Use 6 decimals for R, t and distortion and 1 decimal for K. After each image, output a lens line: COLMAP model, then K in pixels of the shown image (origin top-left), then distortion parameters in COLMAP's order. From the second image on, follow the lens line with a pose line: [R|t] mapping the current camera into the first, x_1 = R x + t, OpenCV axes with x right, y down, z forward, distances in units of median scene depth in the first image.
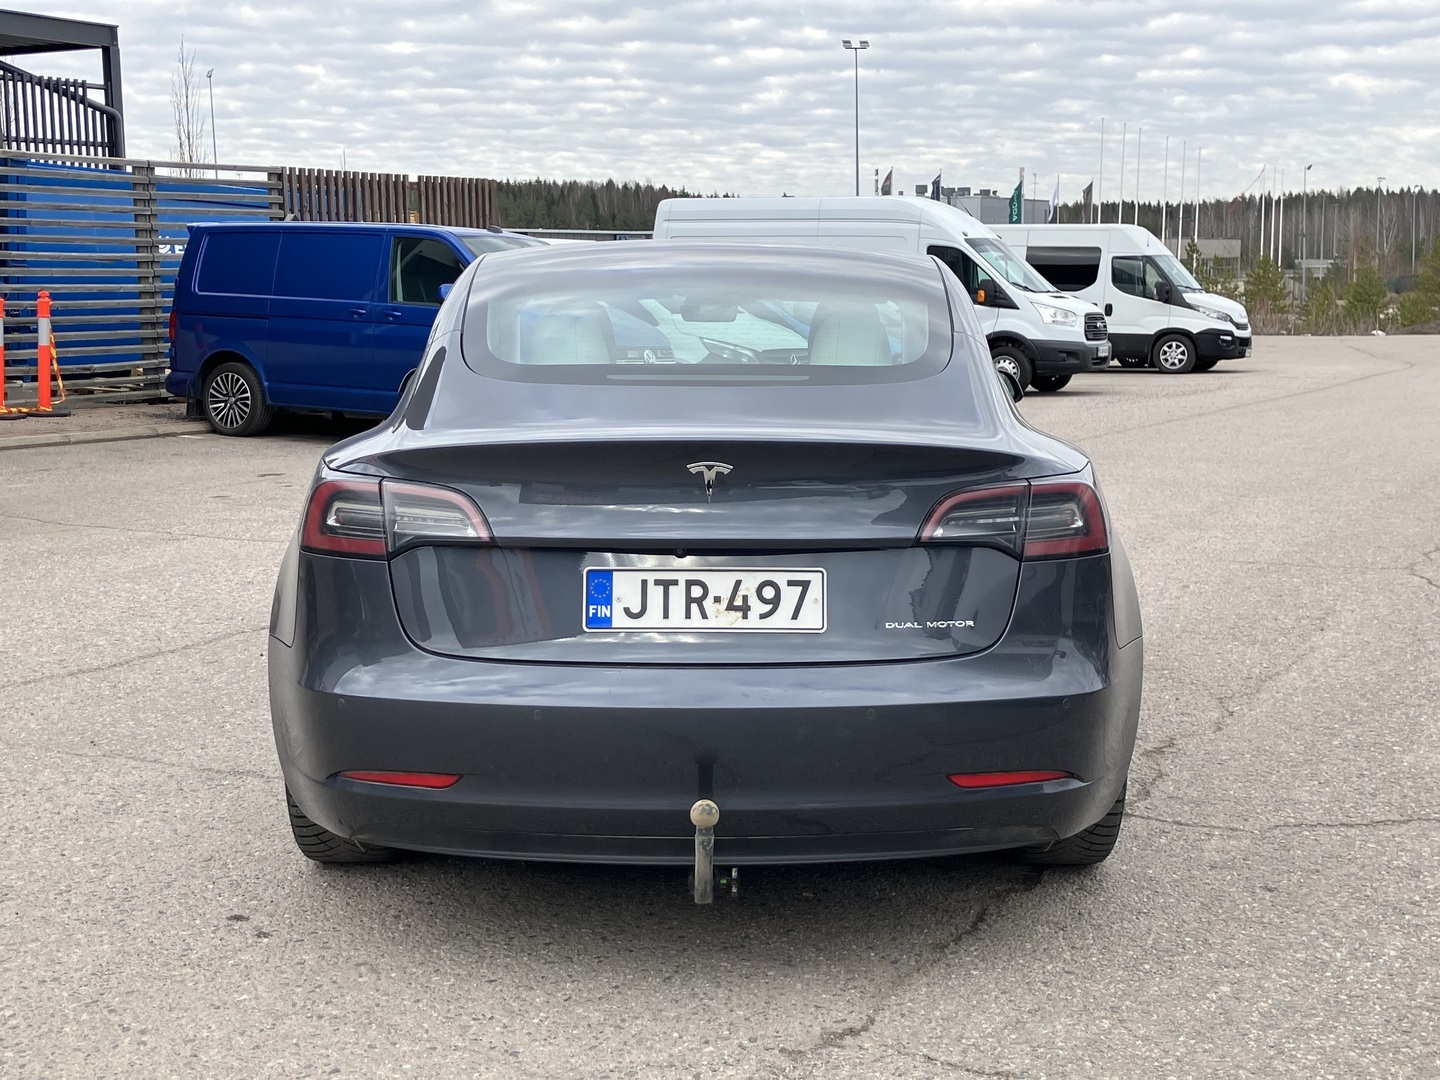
lens RADIAL K [[1787.9, 0, 739.7], [0, 1787.9, 539.5], [0, 0, 1]] dist [0.161005, -0.530150]
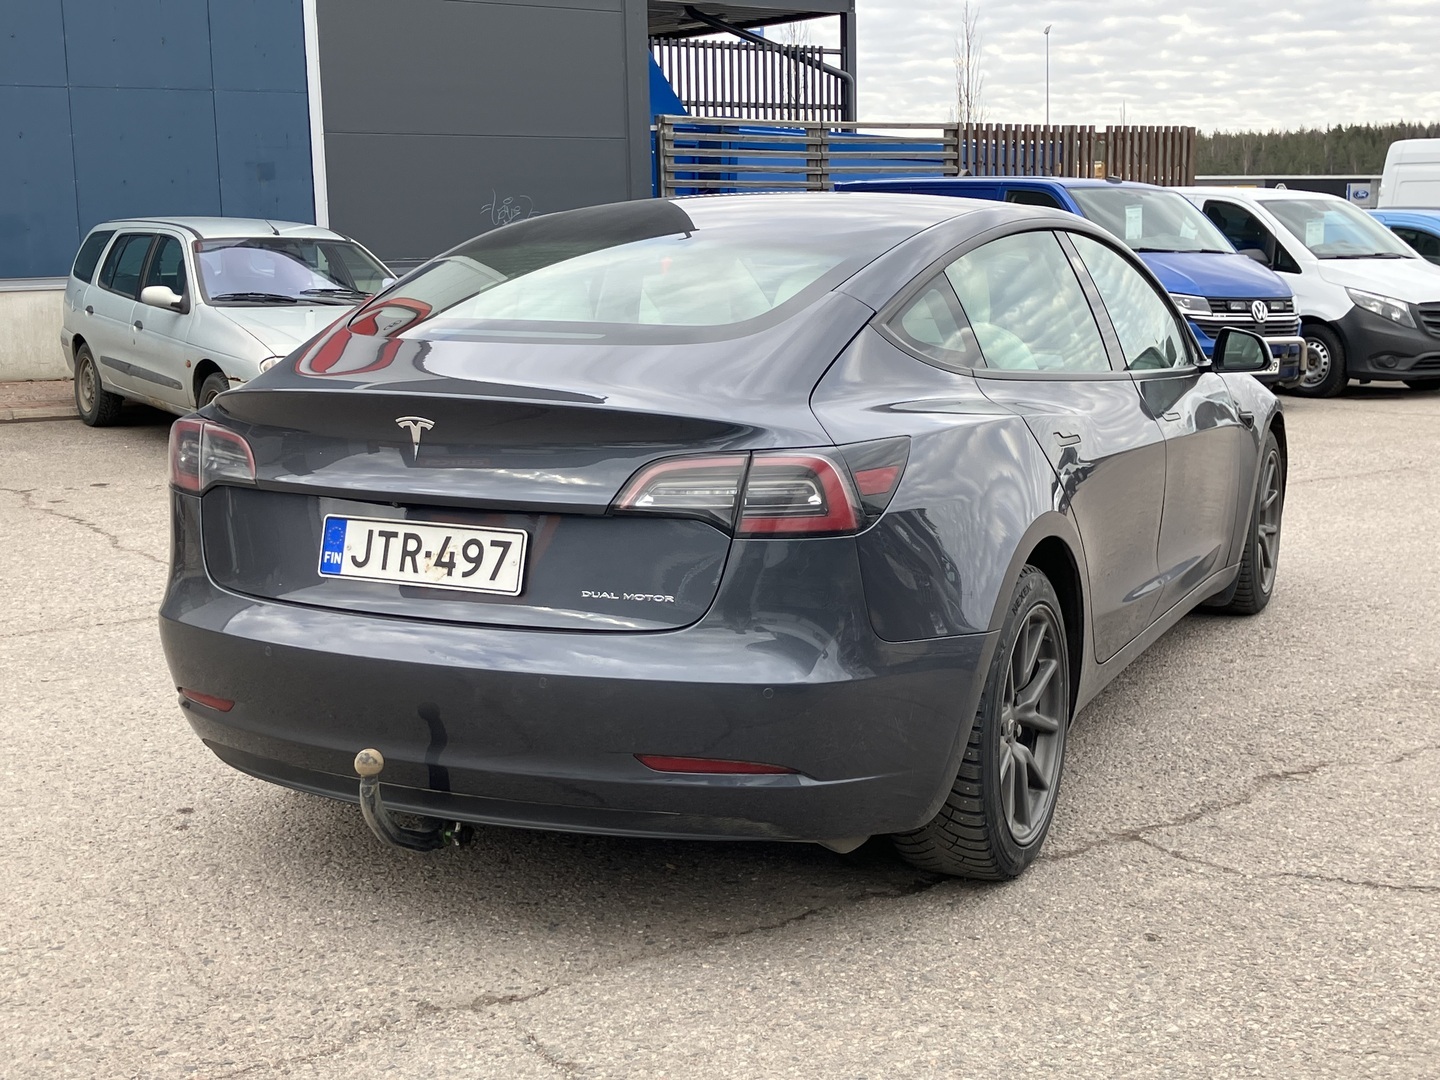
lens RADIAL K [[1787.9, 0, 739.7], [0, 1787.9, 539.5], [0, 0, 1]] dist [0.161005, -0.530150]
pose [[0.900289, 0.068178, -0.429921, 0.512160], [-0.057098, 0.997621, 0.038636, -0.021081], [0.431532, -0.010236, 0.902040, 0.145393]]
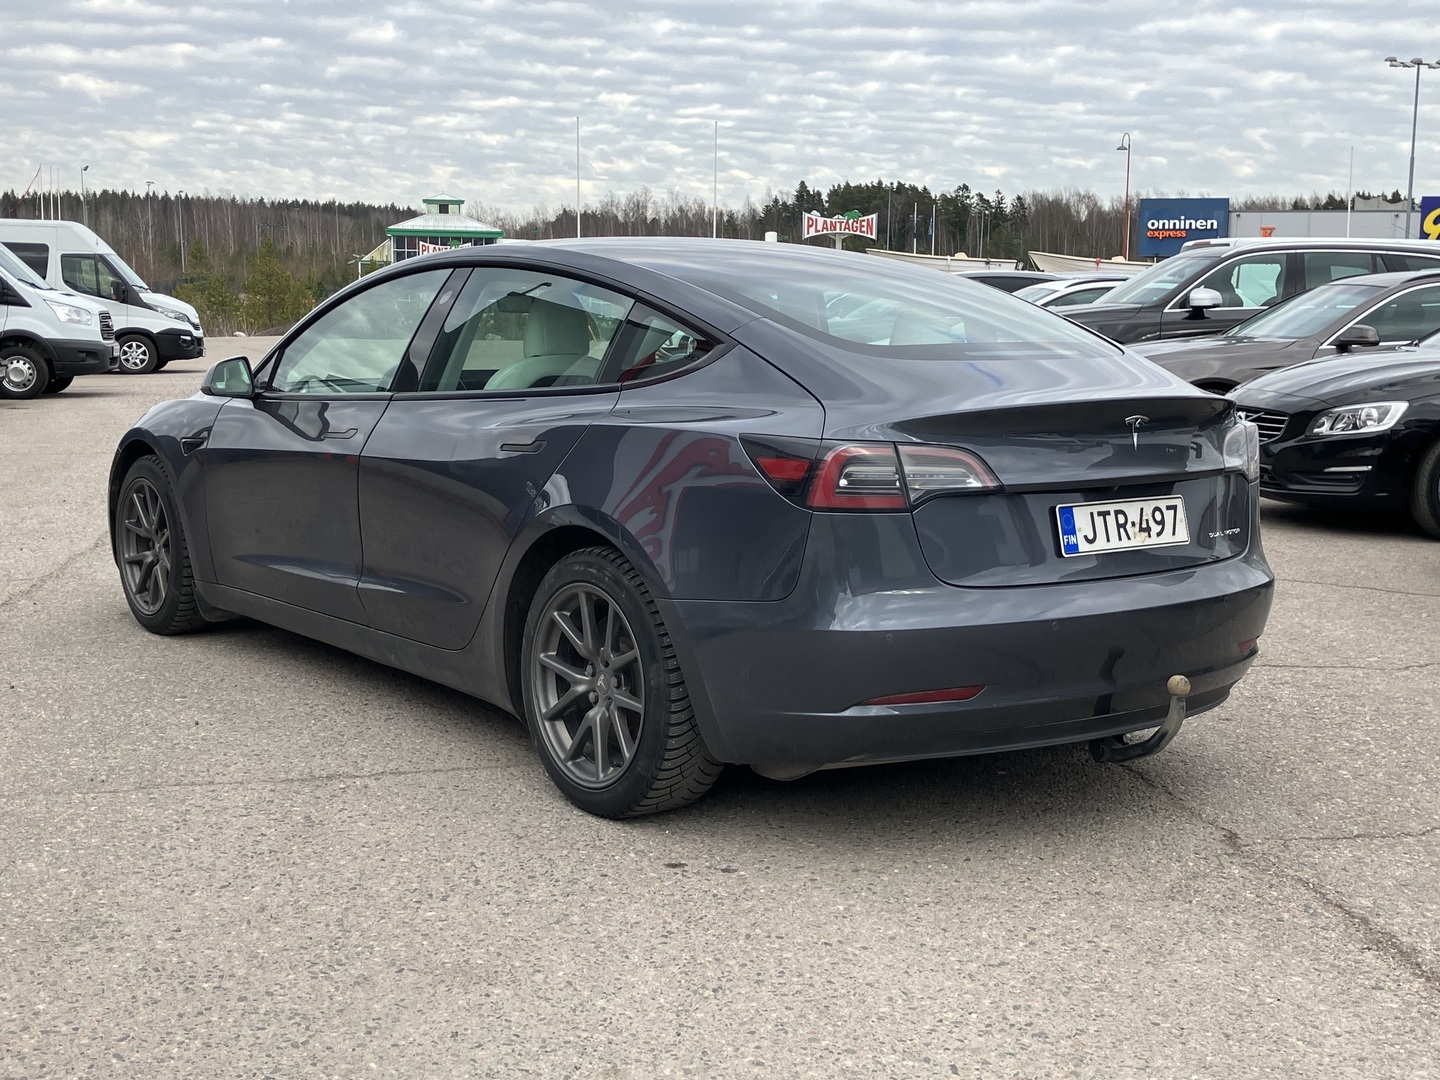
lens RADIAL K [[1787.9, 0, 739.7], [0, 1787.9, 539.5], [0, 0, 1]] dist [0.161005, -0.530150]
pose [[0.794962, -0.074022, 0.602126, -0.887234], [0.074852, 0.996912, 0.023730, -0.005828], [-0.602024, 0.026206, 0.798048, 0.132966]]
